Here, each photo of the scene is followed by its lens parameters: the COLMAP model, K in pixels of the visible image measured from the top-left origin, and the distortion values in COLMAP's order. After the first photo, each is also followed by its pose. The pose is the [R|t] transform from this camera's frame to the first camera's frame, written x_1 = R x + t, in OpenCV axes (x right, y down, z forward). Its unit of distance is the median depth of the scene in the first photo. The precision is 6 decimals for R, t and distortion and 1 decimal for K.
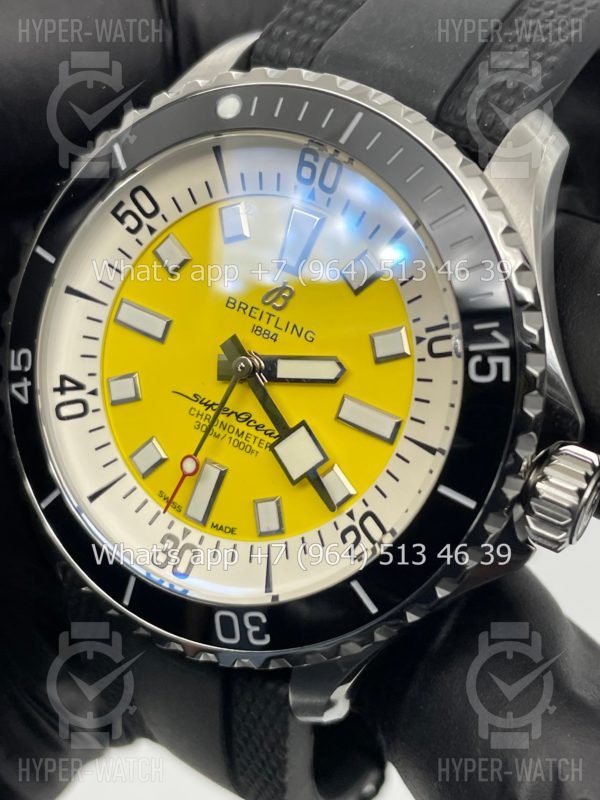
lens RADIAL K [[1286.5, 0, 304.4], [0, 1286.5, 396.3], [0, 0, 1]] dist [0.186089, -0.614092]
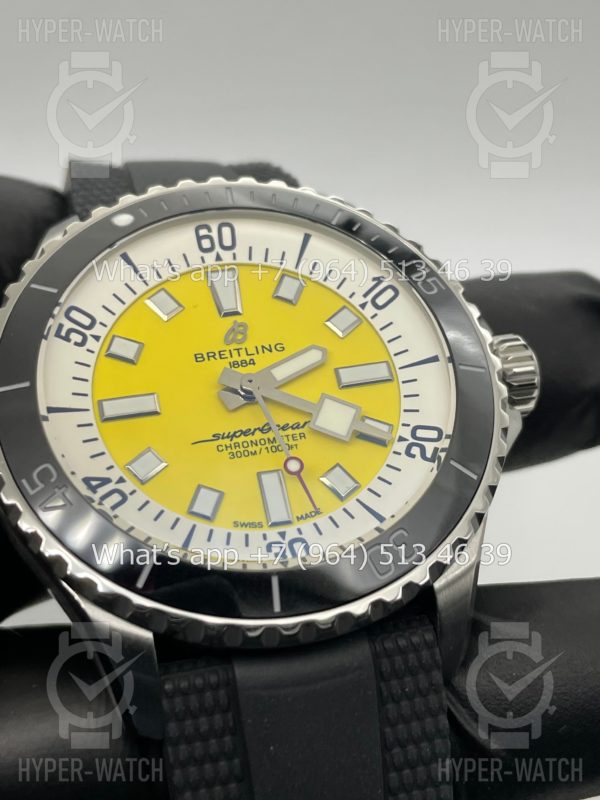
lens RADIAL K [[1286.5, 0, 304.4], [0, 1286.5, 396.3], [0, 0, 1]] dist [0.186089, -0.614092]
pose [[0.697773, -0.218766, 0.682096, -0.778582], [0.564375, 0.754303, -0.335422, 0.387735], [-0.441128, 0.619006, 0.649798, 0.252533]]
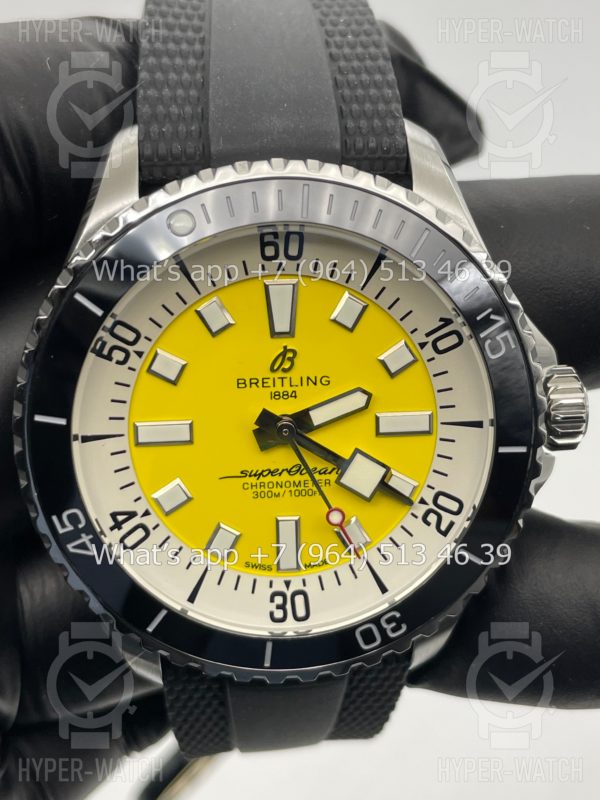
lens RADIAL K [[1286.5, 0, 304.4], [0, 1286.5, 396.3], [0, 0, 1]] dist [0.186089, -0.614092]
pose [[0.804828, -0.449834, 0.387171, -0.450879], [0.390851, 0.892626, 0.224618, -0.292903], [-0.446640, -0.029453, 0.894229, -0.008922]]
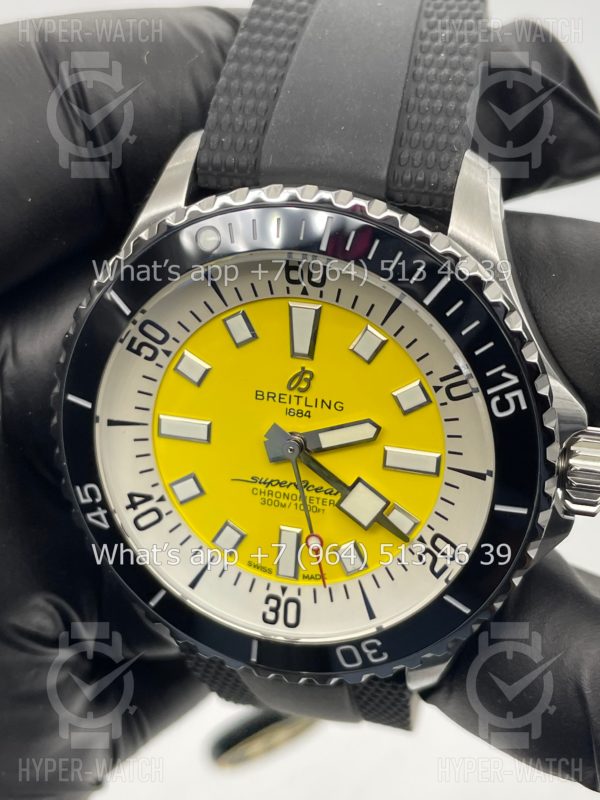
lens RADIAL K [[1286.5, 0, 304.4], [0, 1286.5, 396.3], [0, 0, 1]] dist [0.186089, -0.614092]
pose [[0.939454, -0.330473, 0.090627, -0.124619], [0.306472, 0.928601, 0.209224, -0.301224], [-0.153300, -0.168782, 0.973659, -0.113410]]
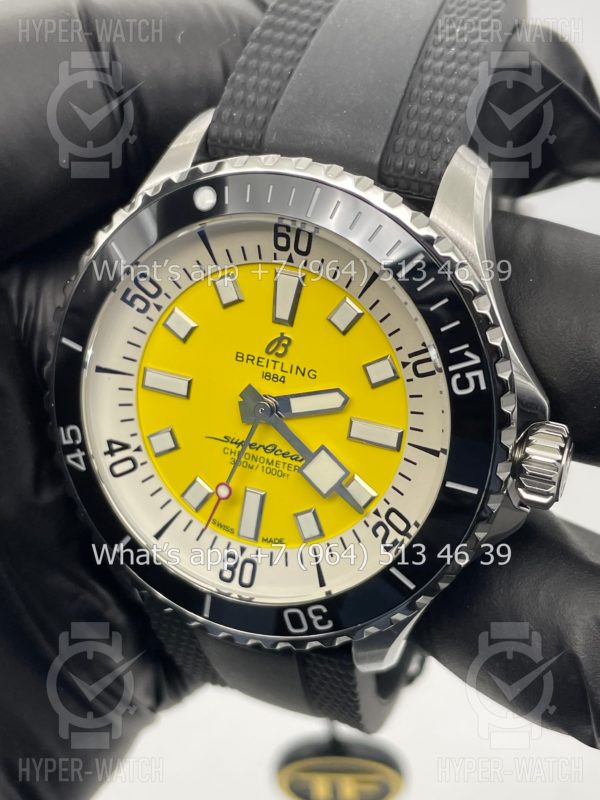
lens RADIAL K [[1286.5, 0, 304.4], [0, 1286.5, 396.3], [0, 0, 1]] dist [0.186089, -0.614092]
pose [[0.976713, -0.210776, 0.040075, -0.054537], [0.204796, 0.971577, 0.118730, -0.168021], [-0.063962, -0.107758, 0.992118, -0.186775]]
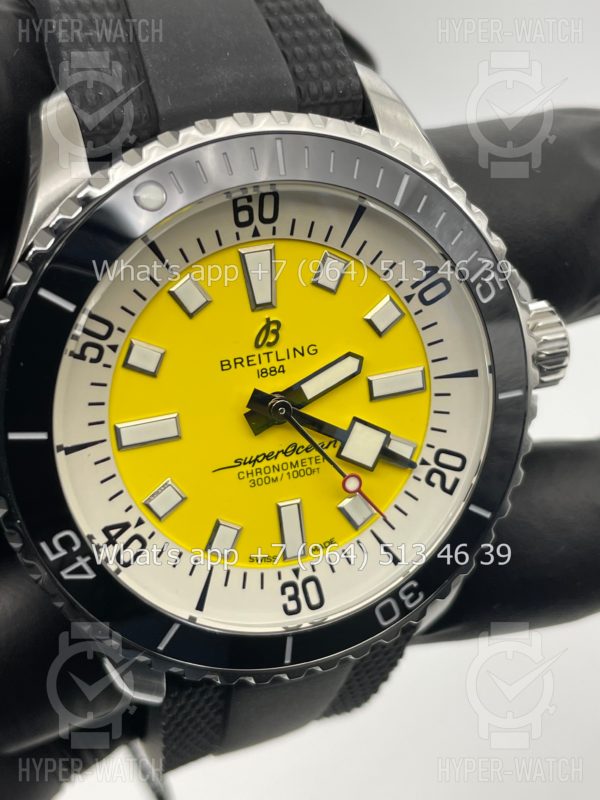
lens RADIAL K [[1286.5, 0, 304.4], [0, 1286.5, 396.3], [0, 0, 1]] dist [0.186089, -0.614092]
pose [[0.636654, -0.567445, 0.522186, -0.563156], [0.451398, 0.823245, 0.344250, -0.375304], [-0.625230, 0.016546, 0.780265, 0.181595]]
